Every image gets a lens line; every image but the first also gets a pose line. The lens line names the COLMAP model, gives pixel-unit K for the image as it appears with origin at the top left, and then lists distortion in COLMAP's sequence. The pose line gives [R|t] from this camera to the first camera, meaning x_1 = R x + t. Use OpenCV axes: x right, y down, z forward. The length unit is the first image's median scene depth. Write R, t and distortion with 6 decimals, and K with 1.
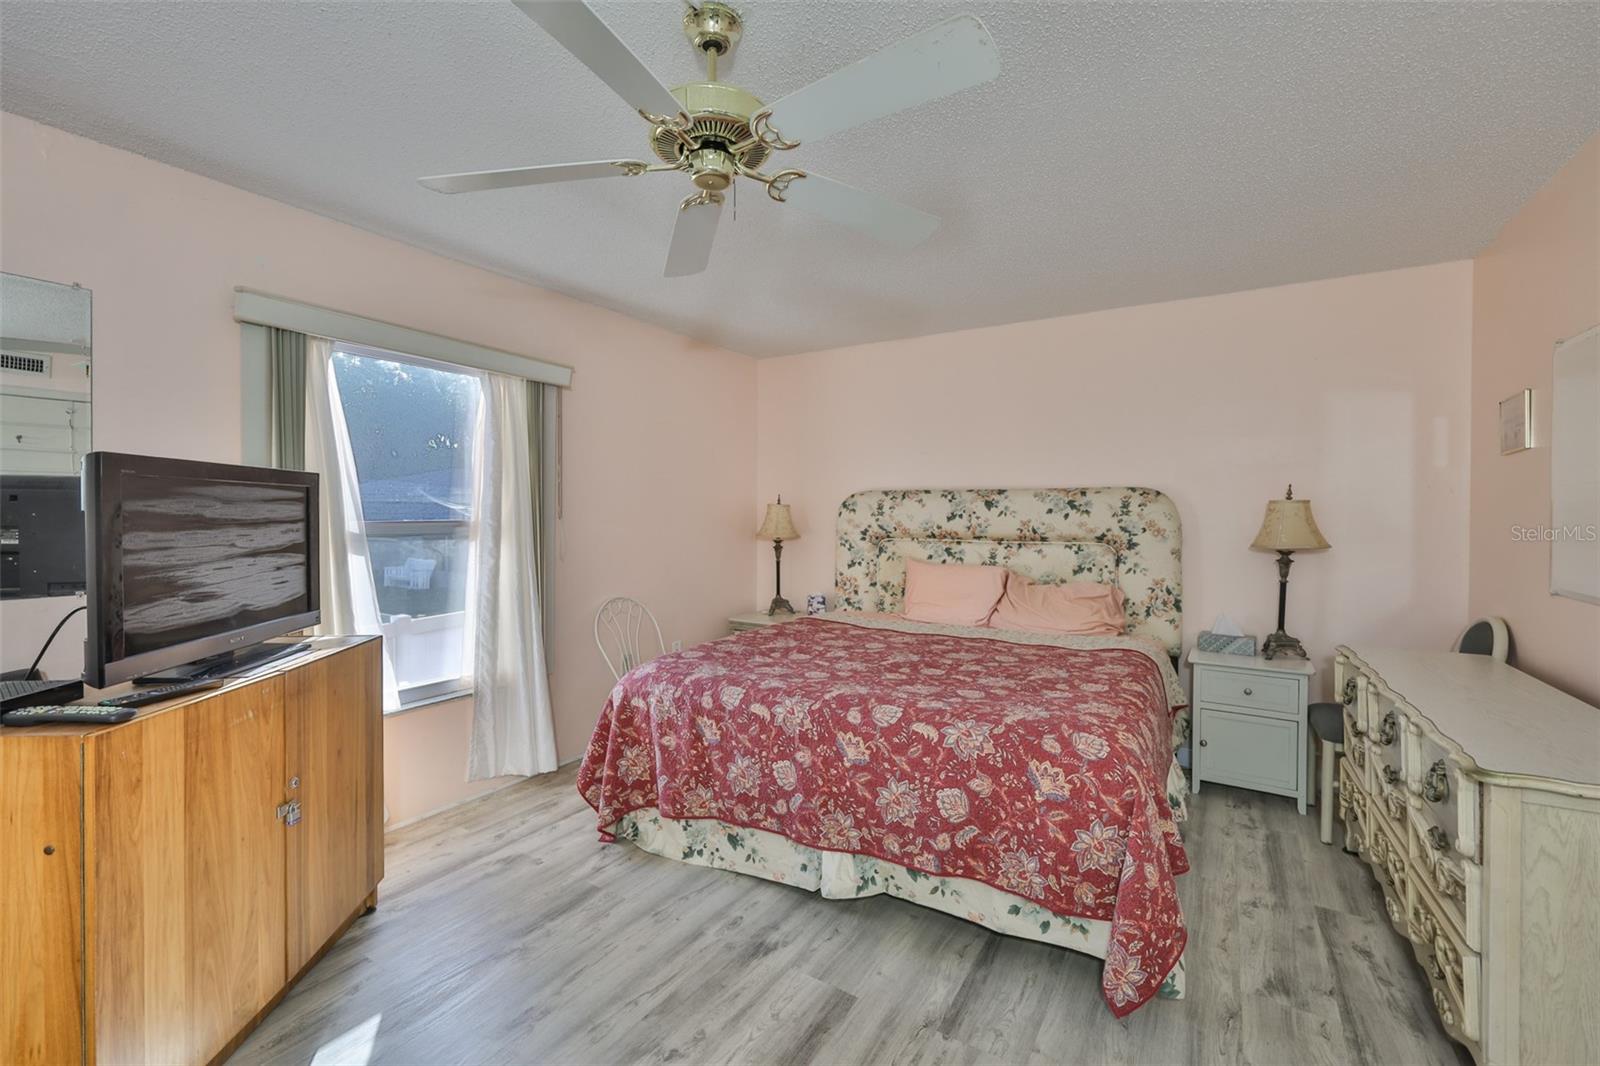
lens RADIAL K [[676.1, 0, 756.7], [0, 676.1, 520.4], [0, 0, 1]] dist [-0.005017, -0.000070]
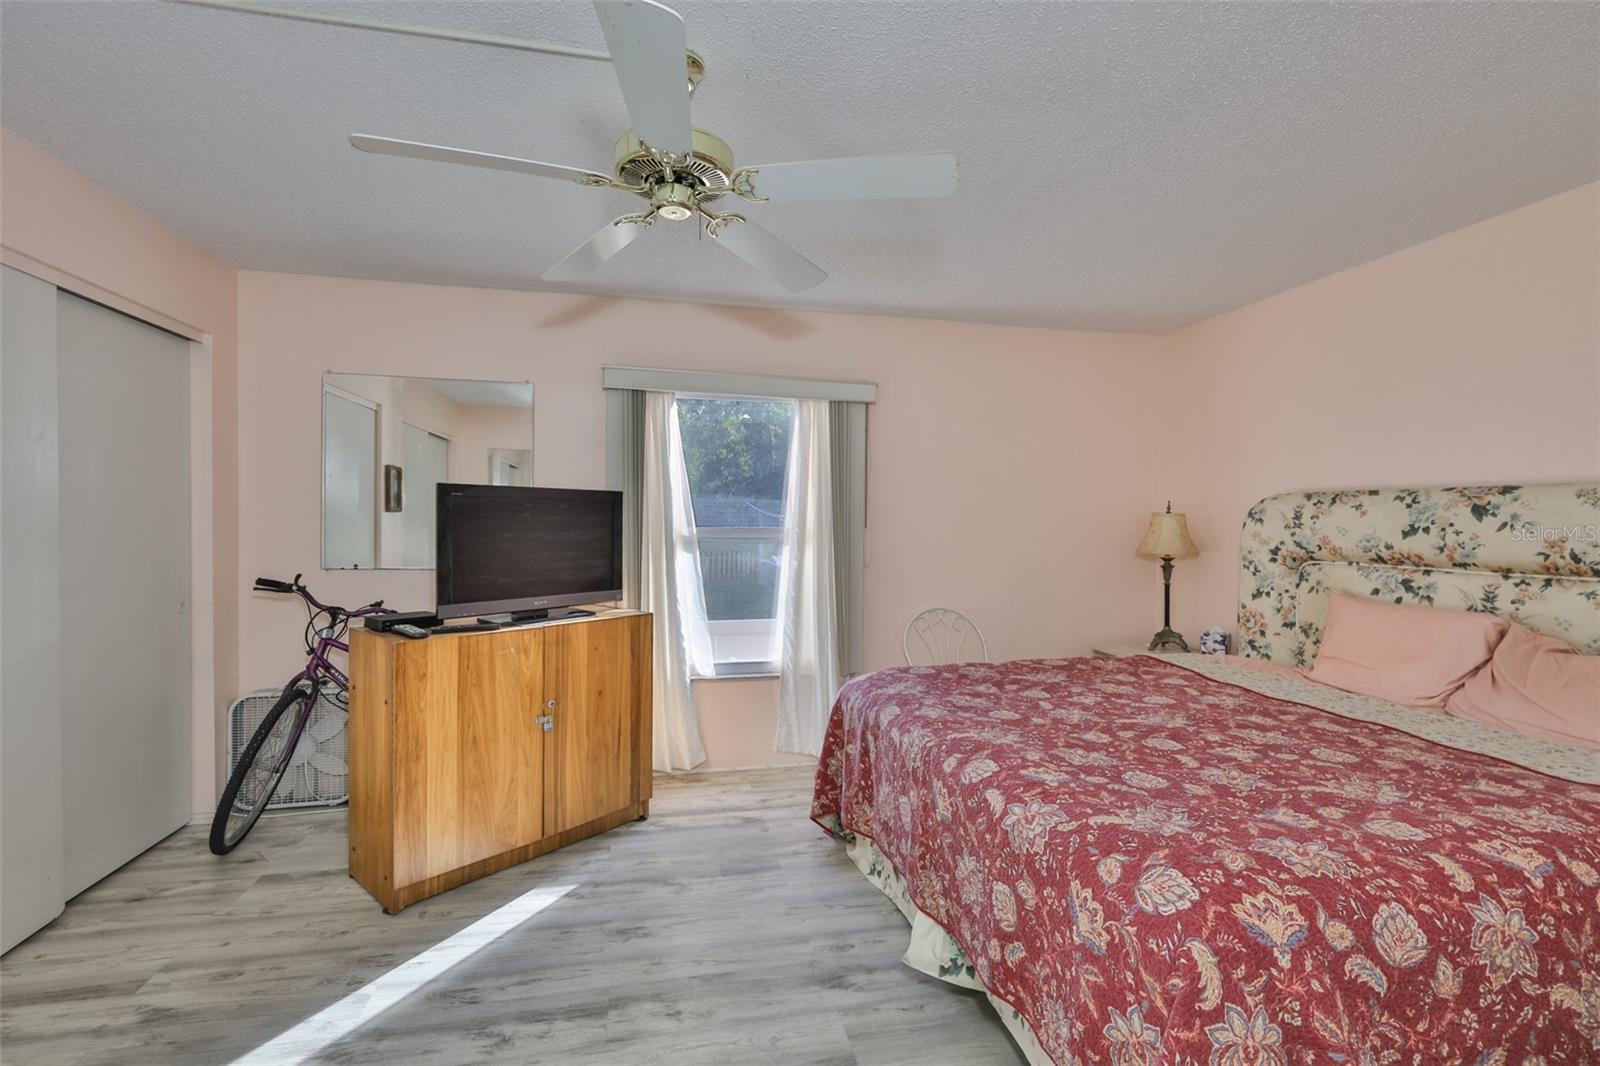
lens RADIAL K [[676.1, 0, 802.7], [0, 676.1, 526.1], [0, 0, 1]] dist [-0.005017, -0.000070]
pose [[0.715230, 0.008127, -0.698842, 0.420167], [-0.013887, 0.999900, -0.002584, -0.000405], [0.698751, 0.011553, 0.715272, 0.188762]]
